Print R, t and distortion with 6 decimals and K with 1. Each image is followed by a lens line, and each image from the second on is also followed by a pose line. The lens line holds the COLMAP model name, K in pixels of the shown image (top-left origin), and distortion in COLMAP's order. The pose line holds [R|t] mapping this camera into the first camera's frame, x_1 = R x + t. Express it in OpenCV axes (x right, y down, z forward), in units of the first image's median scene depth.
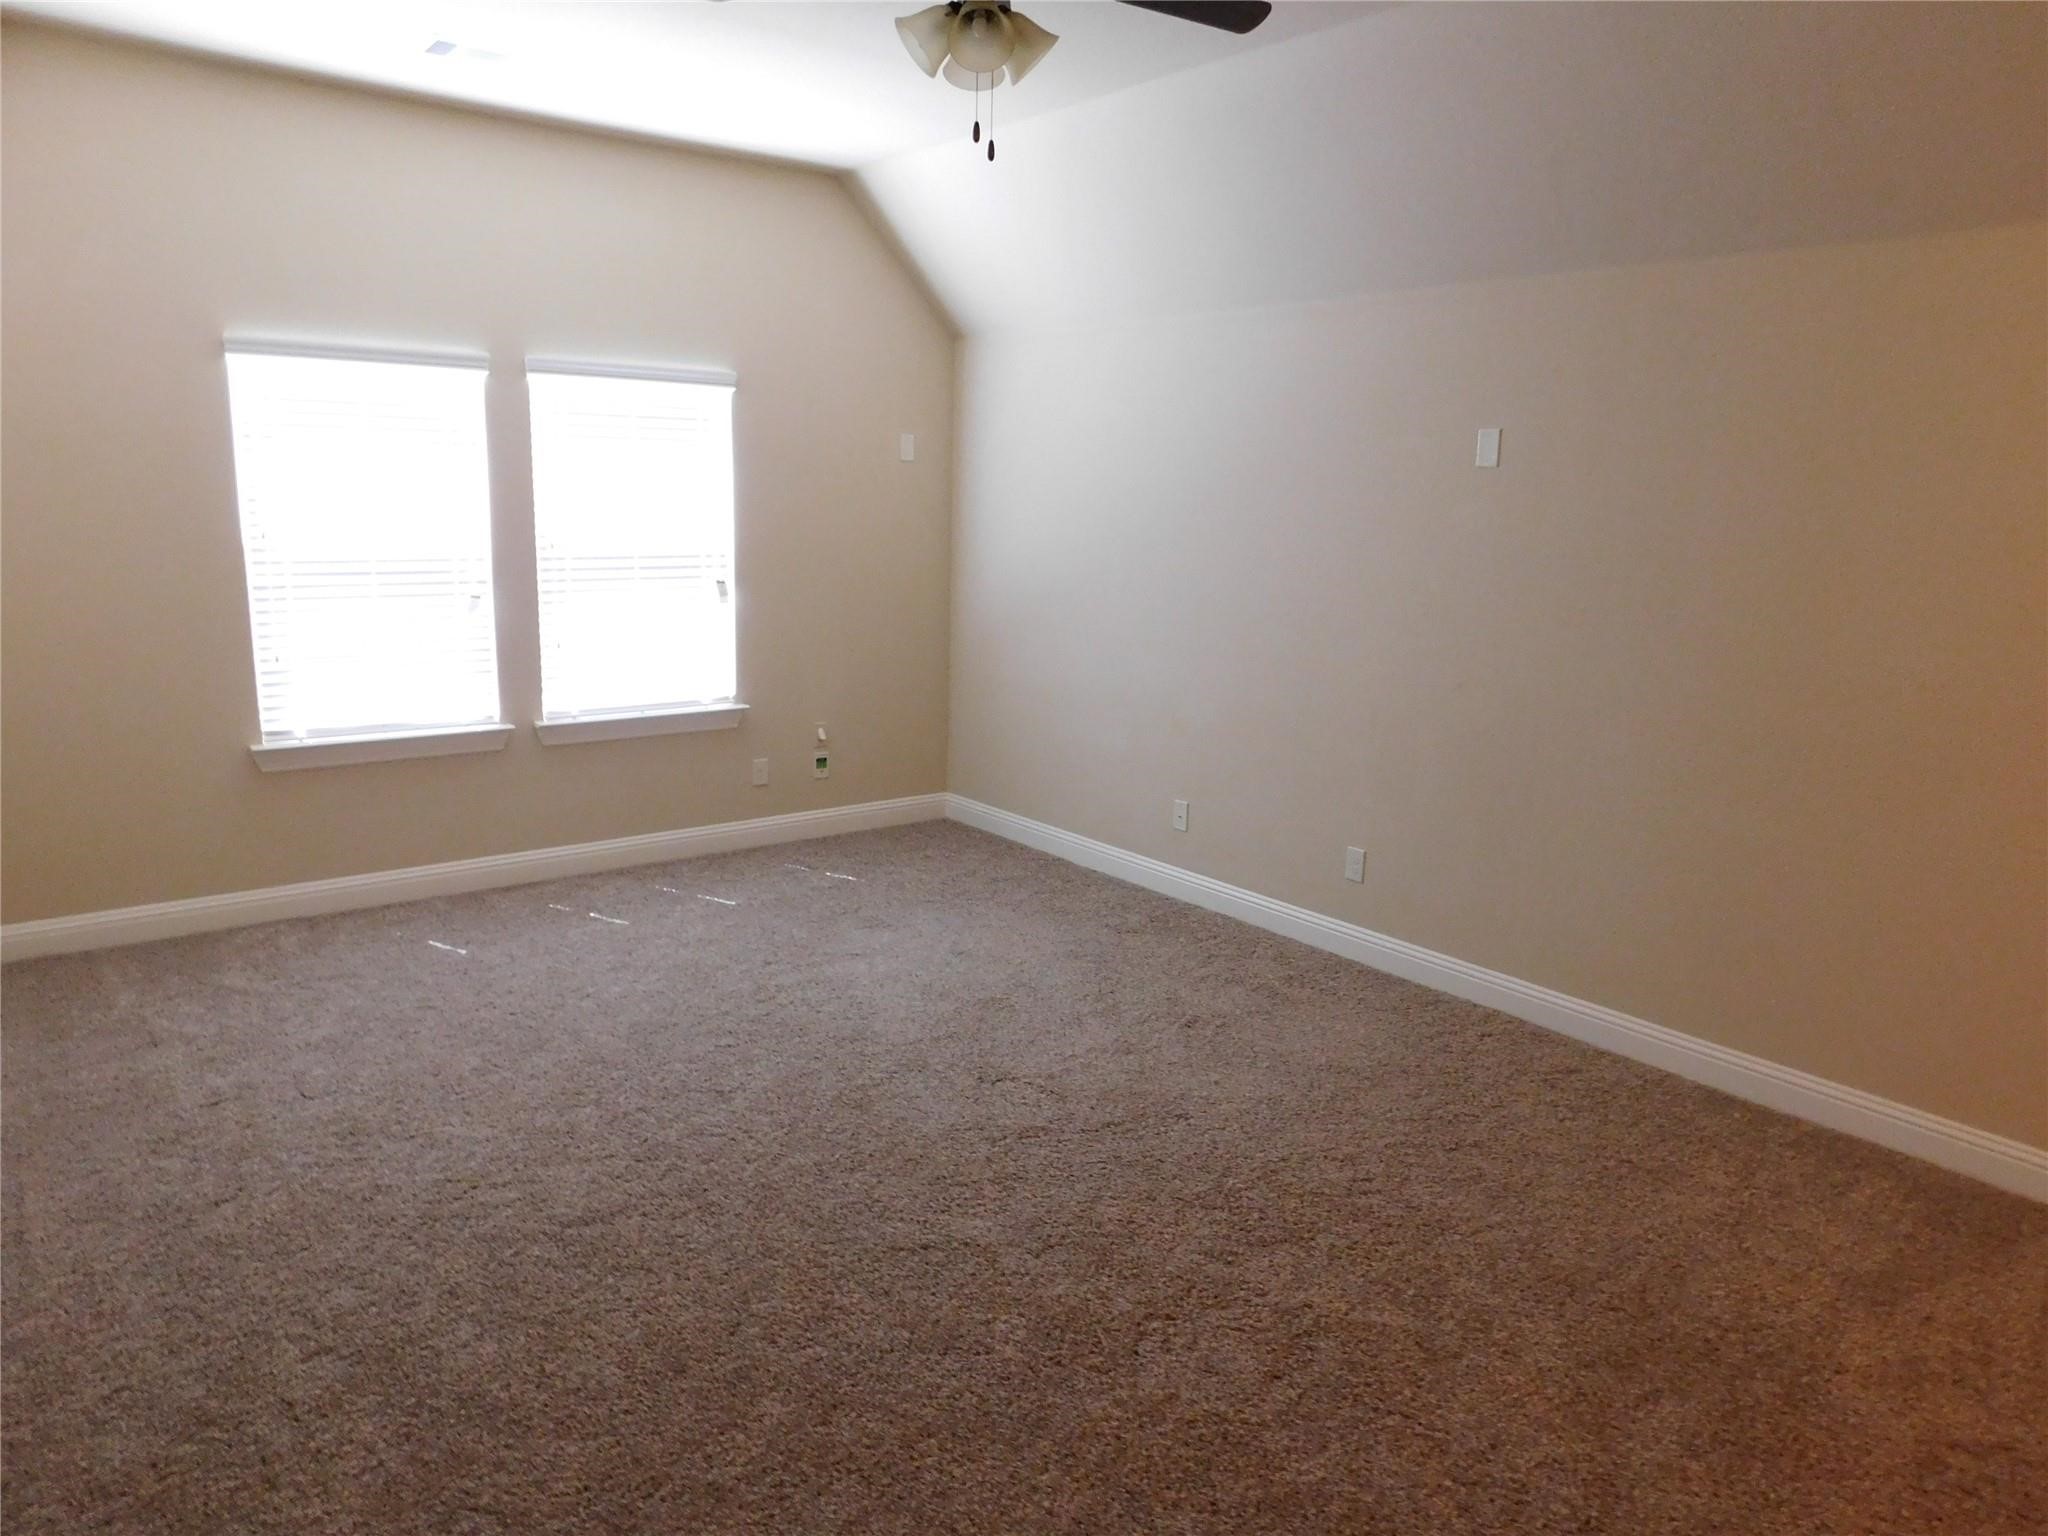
lens RADIAL K [[1364.9, 0, 1017.7], [0, 1364.9, 777.0], [0, 0, 1]] dist [-0.063341, 0.056326]
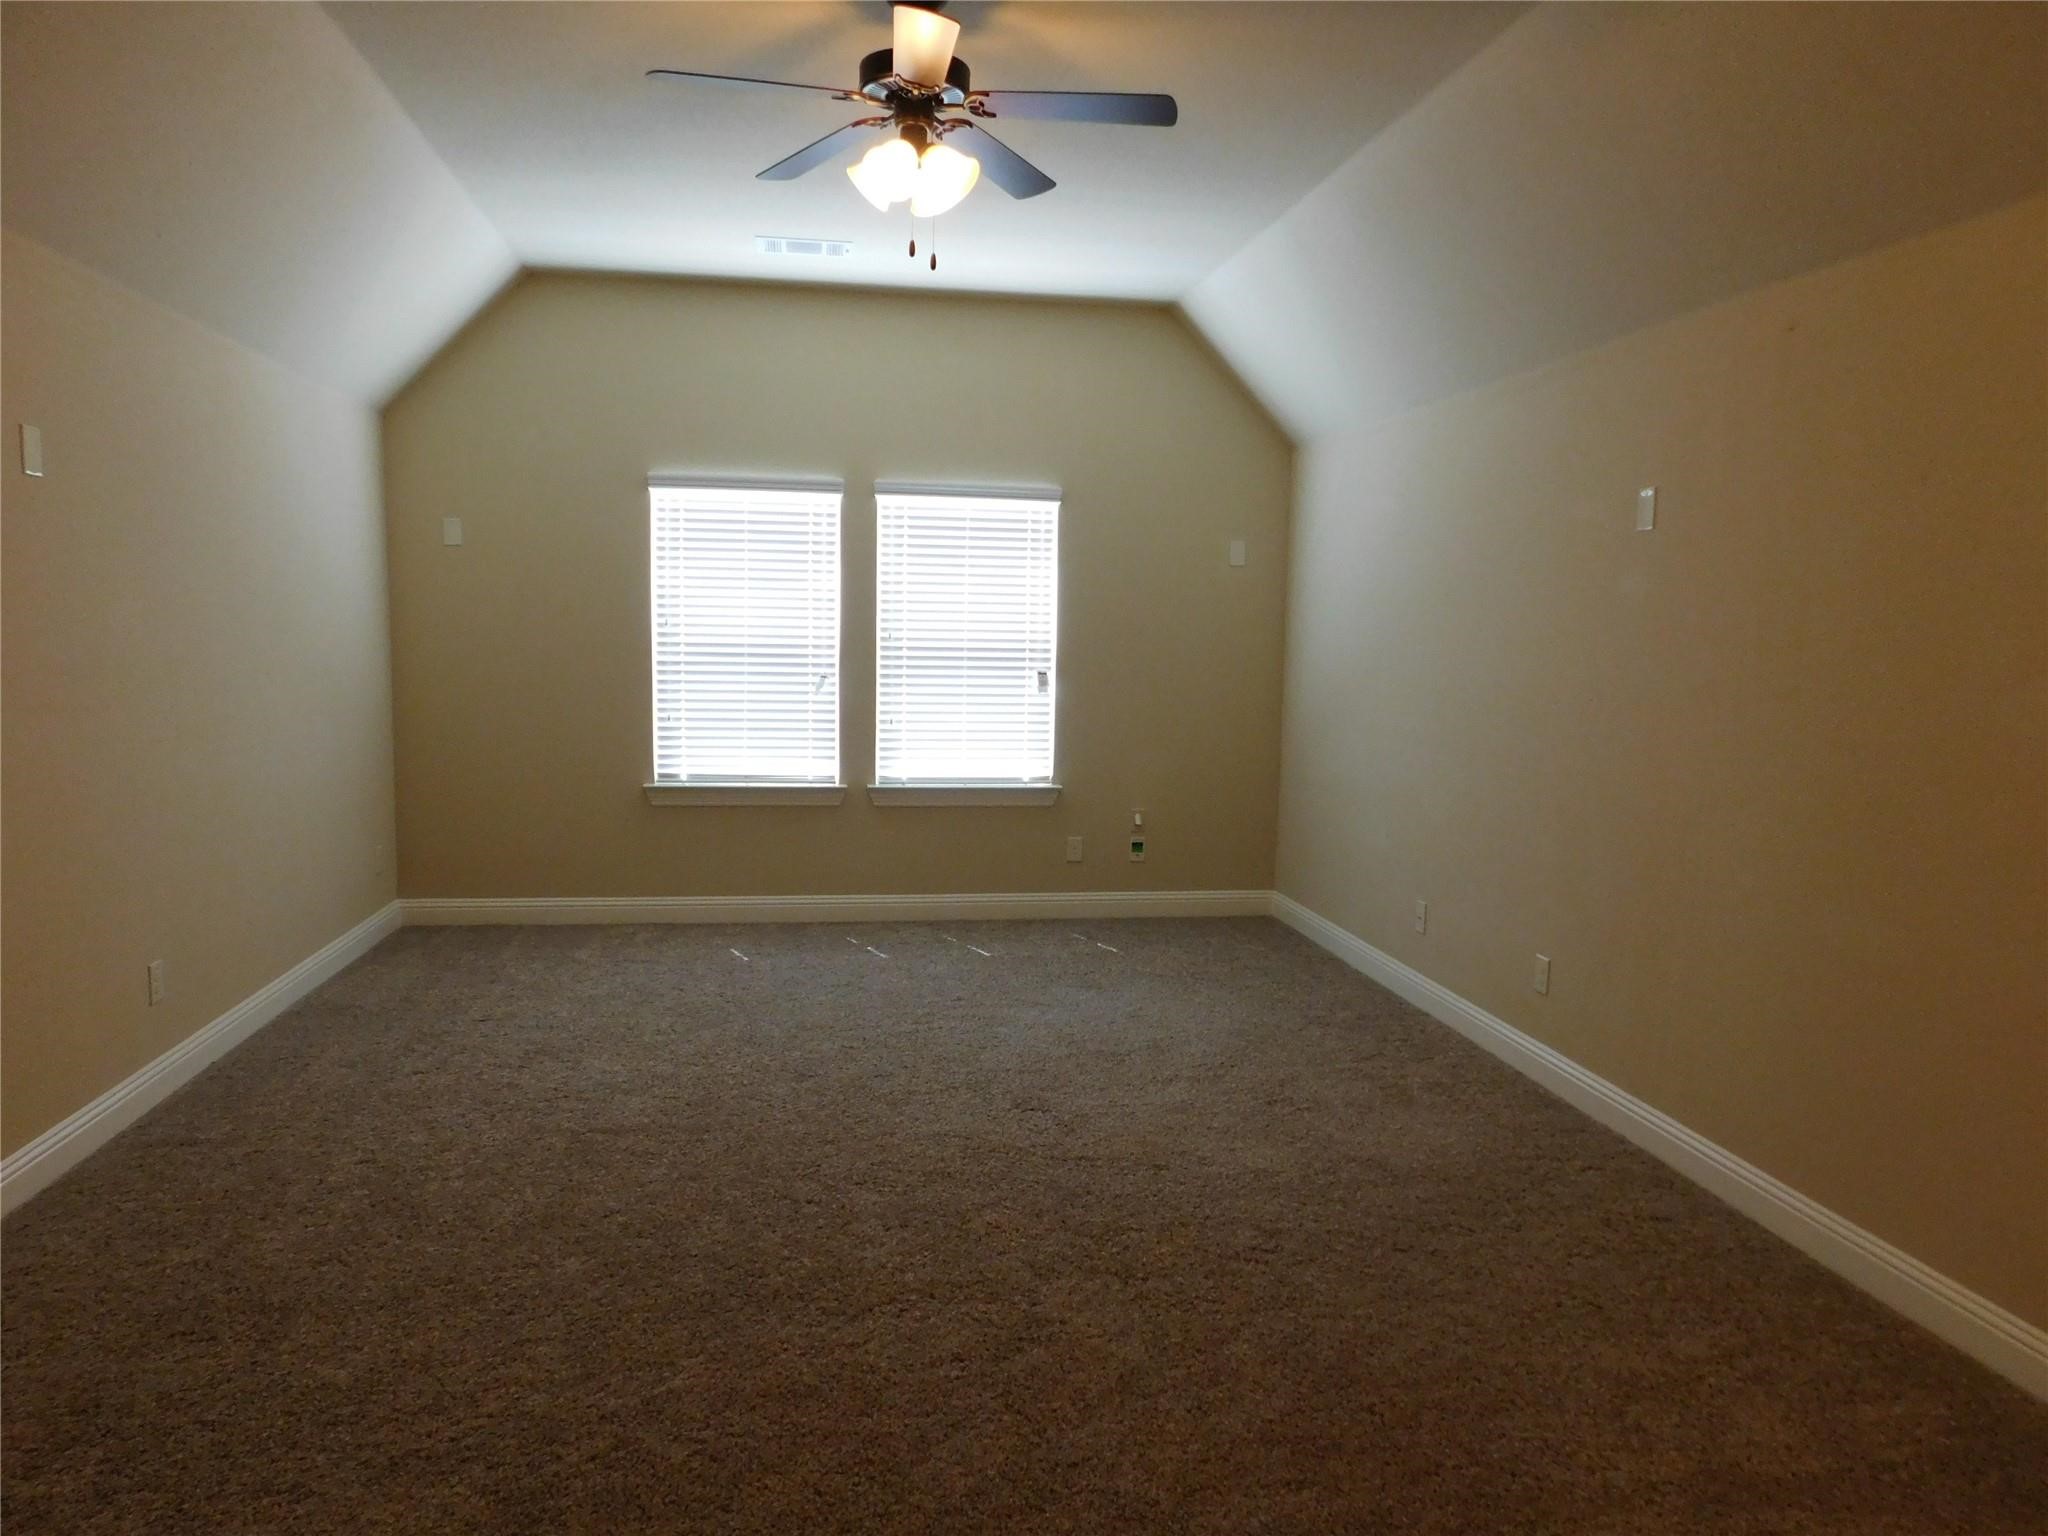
lens RADIAL K [[1364.9, 0, 1017.7], [0, 1364.9, 777.0], [0, 0, 1]] dist [-0.063341, 0.056326]
pose [[0.872687, 0.046769, -0.486036, 0.351638], [-0.099760, 0.991484, -0.083715, 0.041168], [0.477981, 0.121543, 0.869920, 0.031130]]
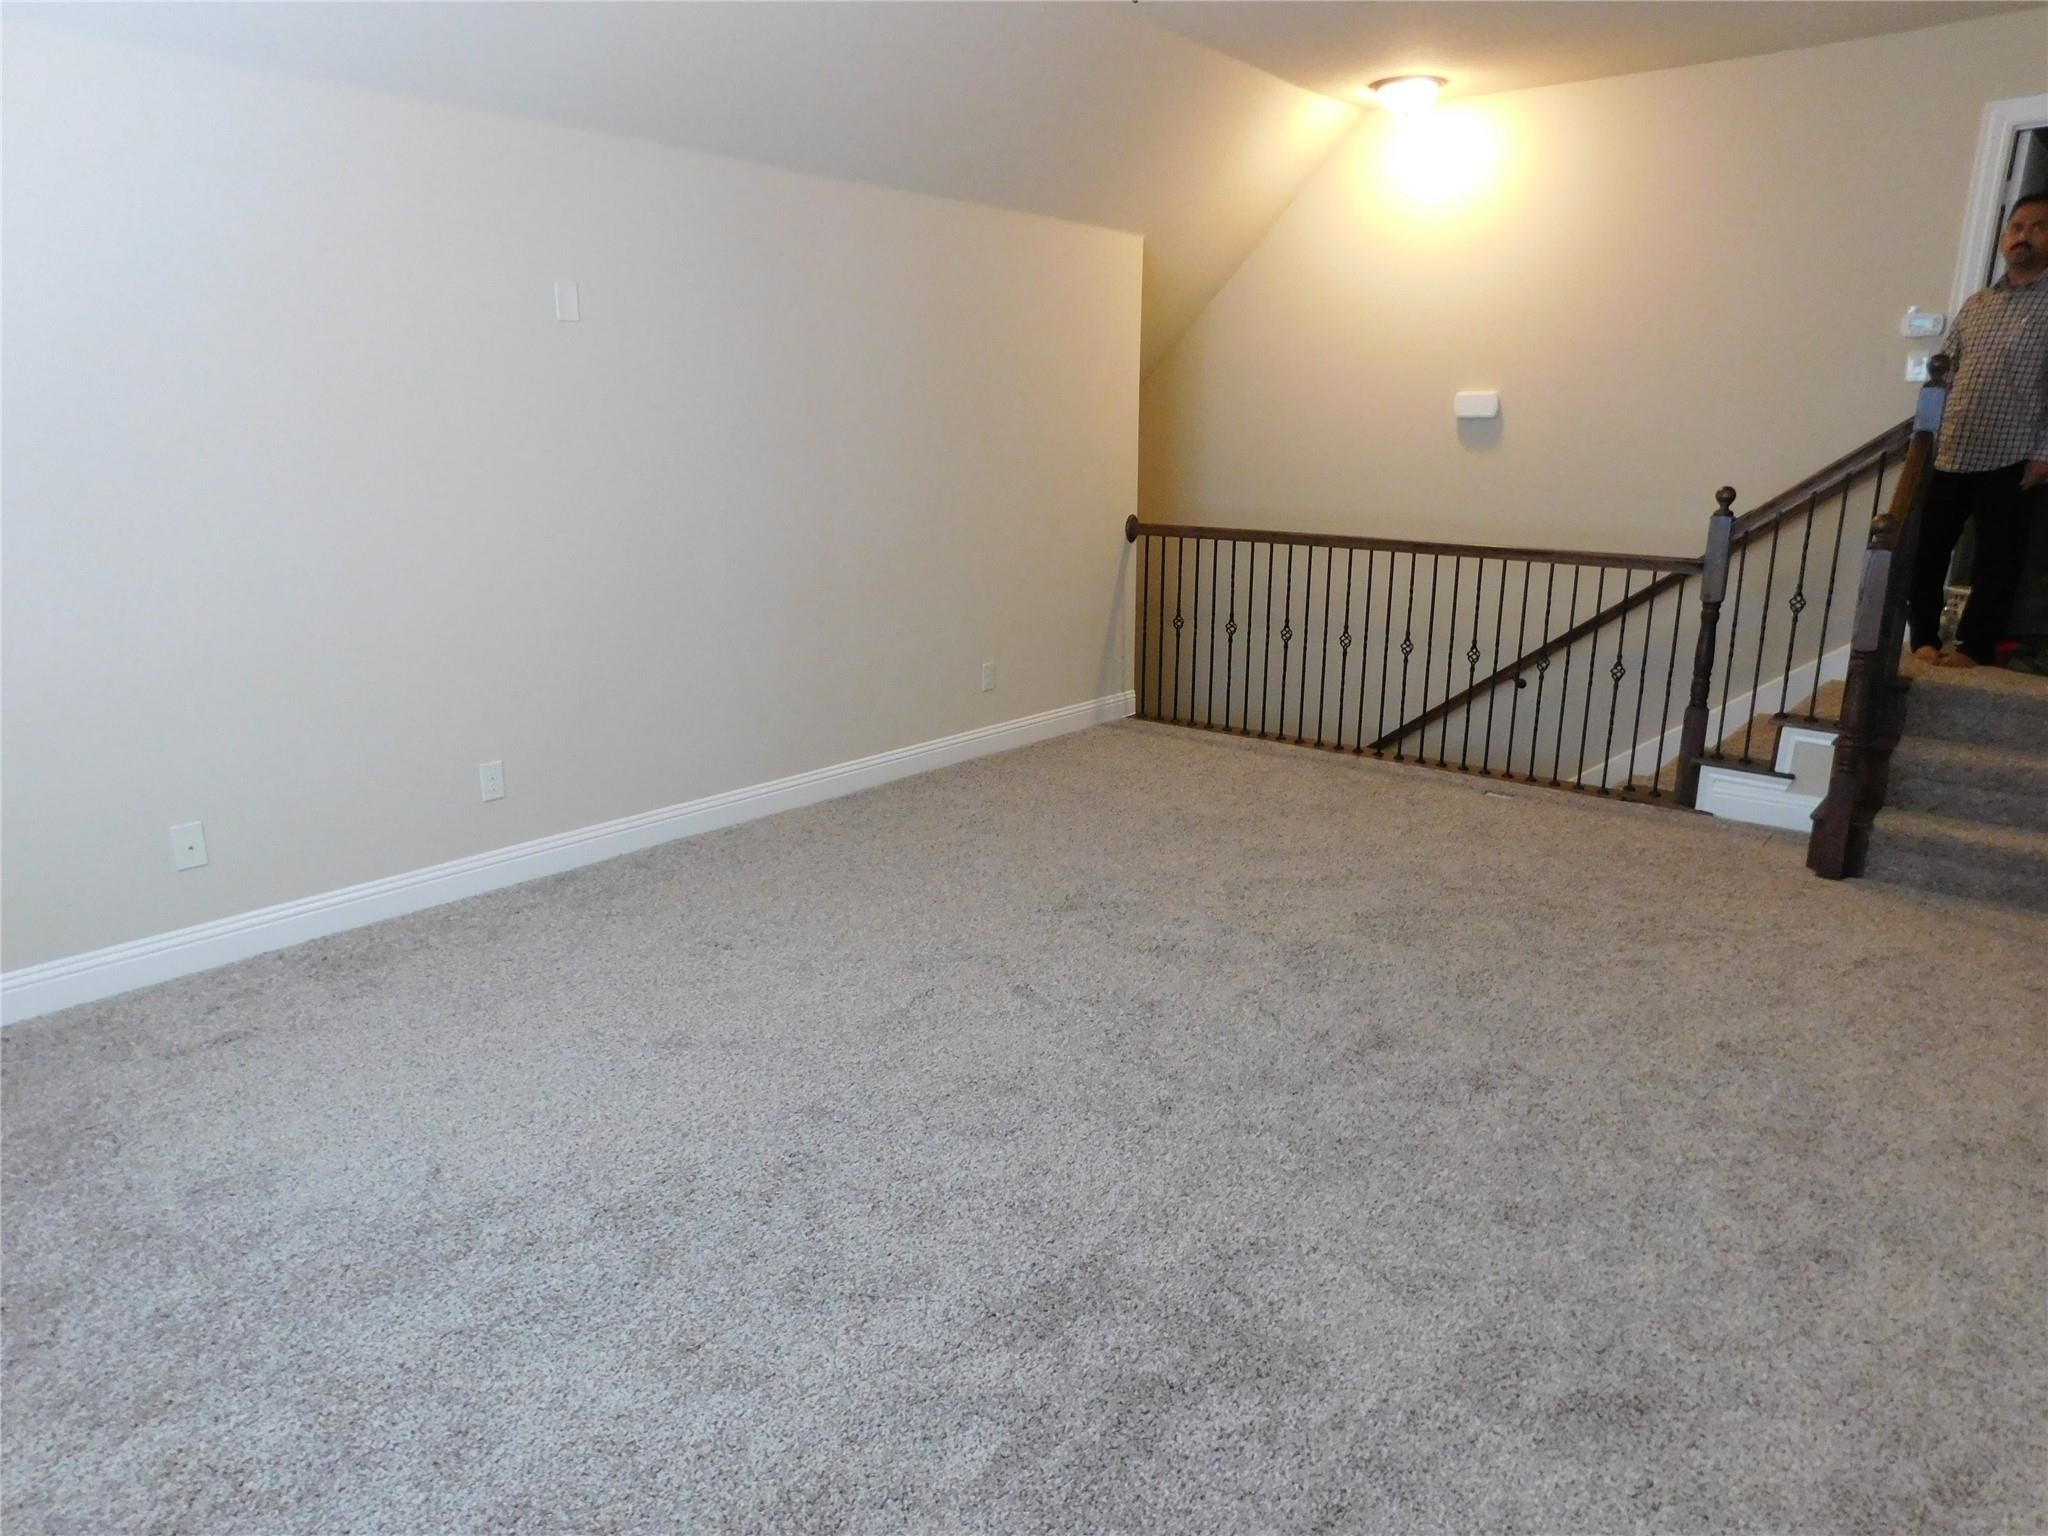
lens RADIAL K [[1364.9, 0, 1017.7], [0, 1364.9, 777.0], [0, 0, 1]] dist [-0.063341, 0.056326]
pose [[-0.200455, -0.280577, 0.938666, -0.597239], [0.198729, 0.926549, 0.319395, -0.140001], [-0.959335, 0.250565, -0.129972, 0.738607]]
